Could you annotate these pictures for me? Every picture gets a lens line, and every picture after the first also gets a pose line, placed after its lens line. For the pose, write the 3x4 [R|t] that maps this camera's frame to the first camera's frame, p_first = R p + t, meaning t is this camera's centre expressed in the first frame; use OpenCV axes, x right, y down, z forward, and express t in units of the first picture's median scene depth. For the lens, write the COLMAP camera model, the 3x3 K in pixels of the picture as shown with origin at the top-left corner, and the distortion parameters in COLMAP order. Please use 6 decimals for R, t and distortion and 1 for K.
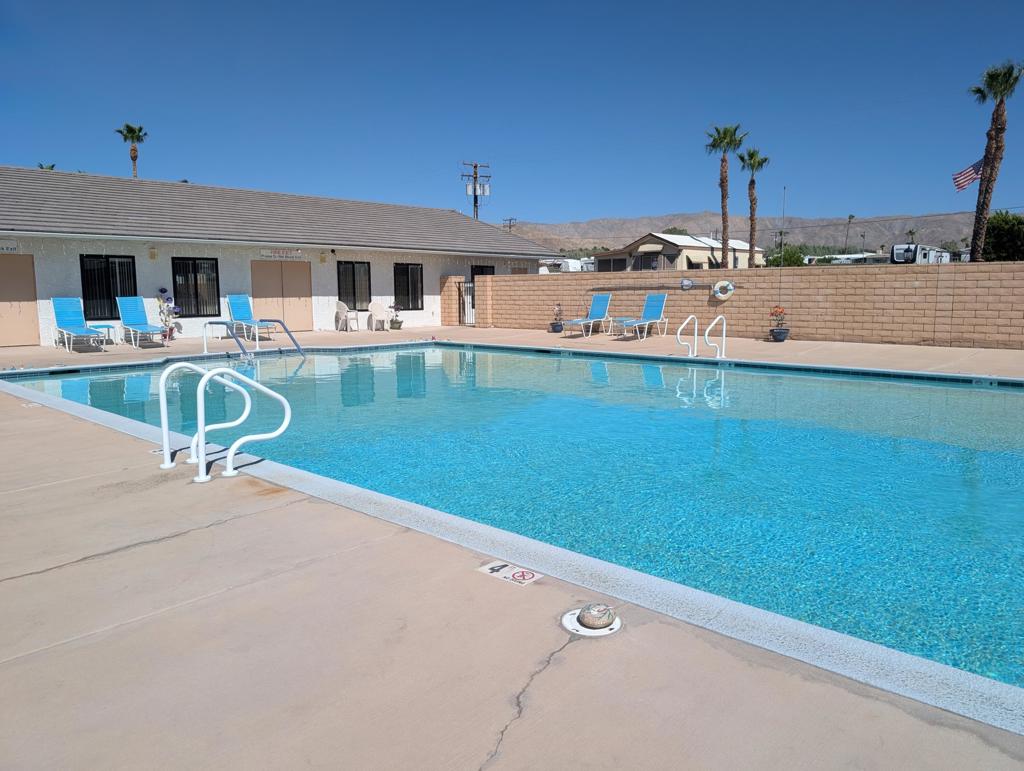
lens RADIAL K [[757.5, 0, 502.7], [0, 757.5, 389.9], [0, 0, 1]] dist [0.032975, -0.056959]
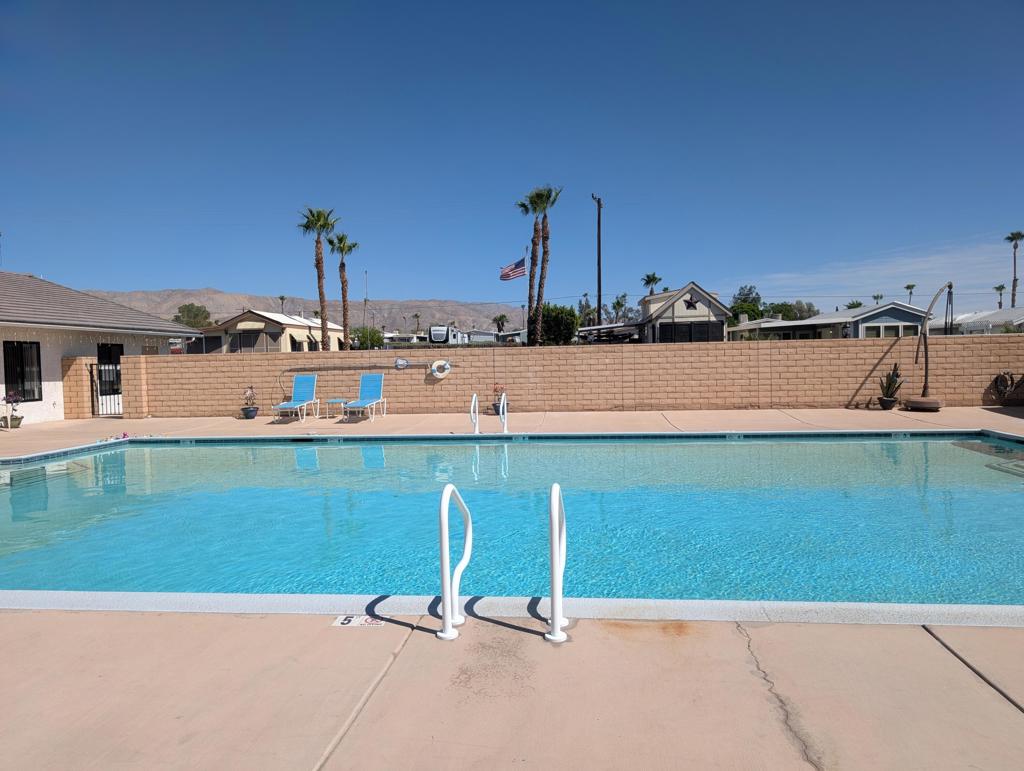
lens RADIAL K [[757.5, 0, 502.7], [0, 757.5, 389.9], [0, 0, 1]] dist [0.032975, -0.056959]
pose [[0.777595, -0.035381, 0.627769, -0.223792], [0.098094, 0.993017, -0.065539, -0.019627], [-0.621066, 0.112543, 0.775636, 0.108808]]
